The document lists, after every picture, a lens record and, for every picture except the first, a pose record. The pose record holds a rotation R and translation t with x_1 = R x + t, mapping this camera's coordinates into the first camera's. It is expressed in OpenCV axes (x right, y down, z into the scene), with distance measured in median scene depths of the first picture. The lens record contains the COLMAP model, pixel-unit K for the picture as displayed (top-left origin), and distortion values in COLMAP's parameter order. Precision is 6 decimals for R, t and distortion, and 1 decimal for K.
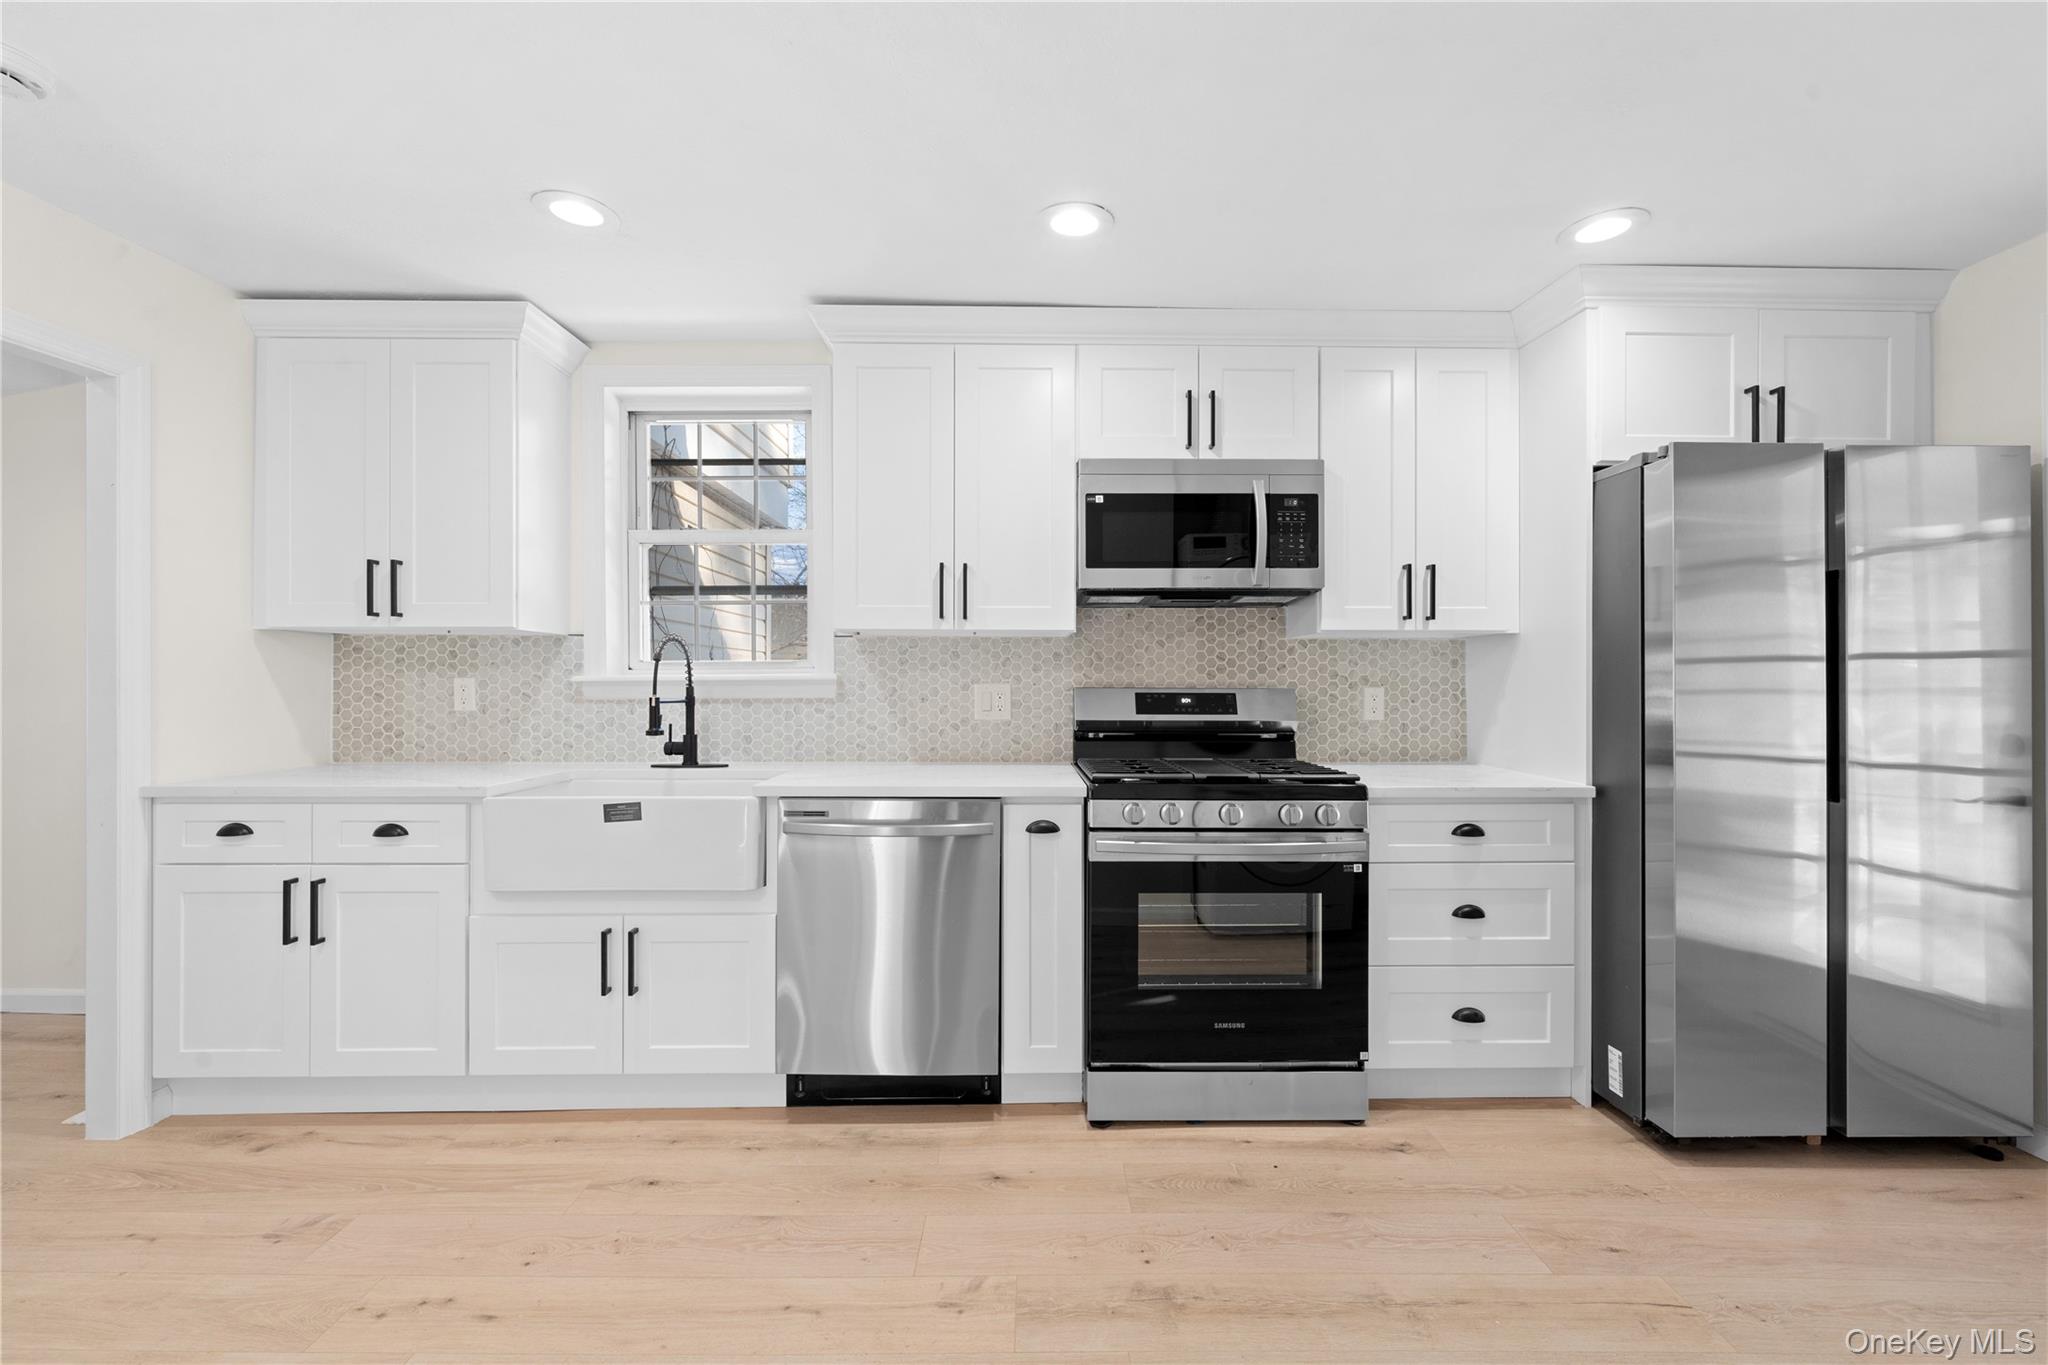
lens RADIAL K [[828.1, 0, 1017.6], [0, 828.1, 680.7], [0, 0, 1]] dist [0.000845, -0.002698]
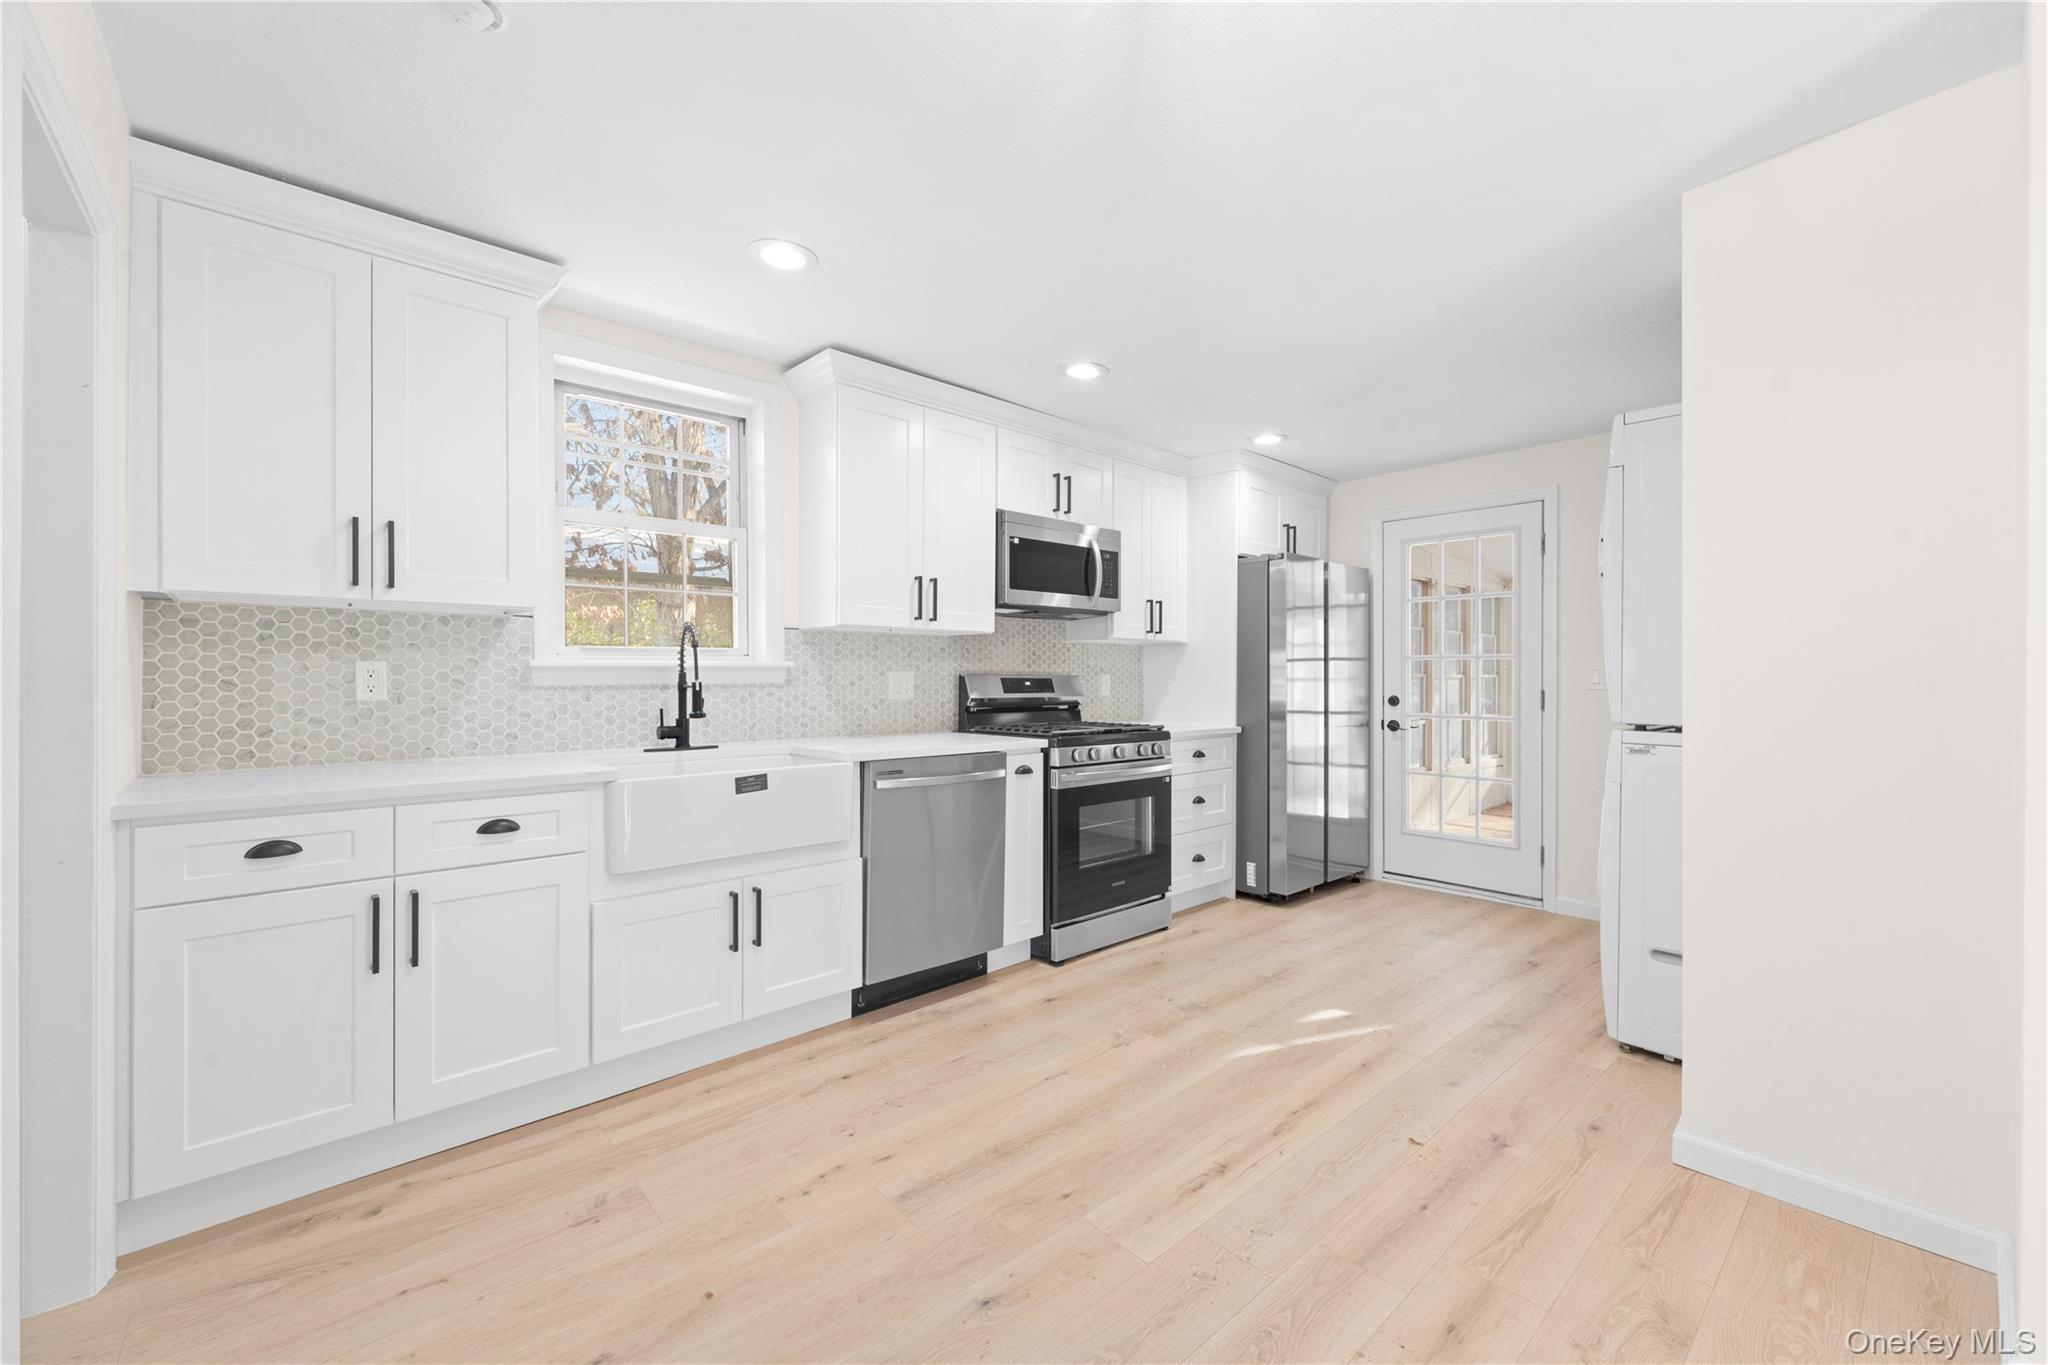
lens RADIAL K [[828.1, 0, 1017.6], [0, 828.1, 680.7], [0, 0, 1]] dist [0.000845, -0.002698]
pose [[0.748211, -0.003327, 0.663452, -0.817077], [-0.005223, 0.999927, 0.010905, 0.004193], [-0.663440, -0.011624, 0.748139, -0.061052]]
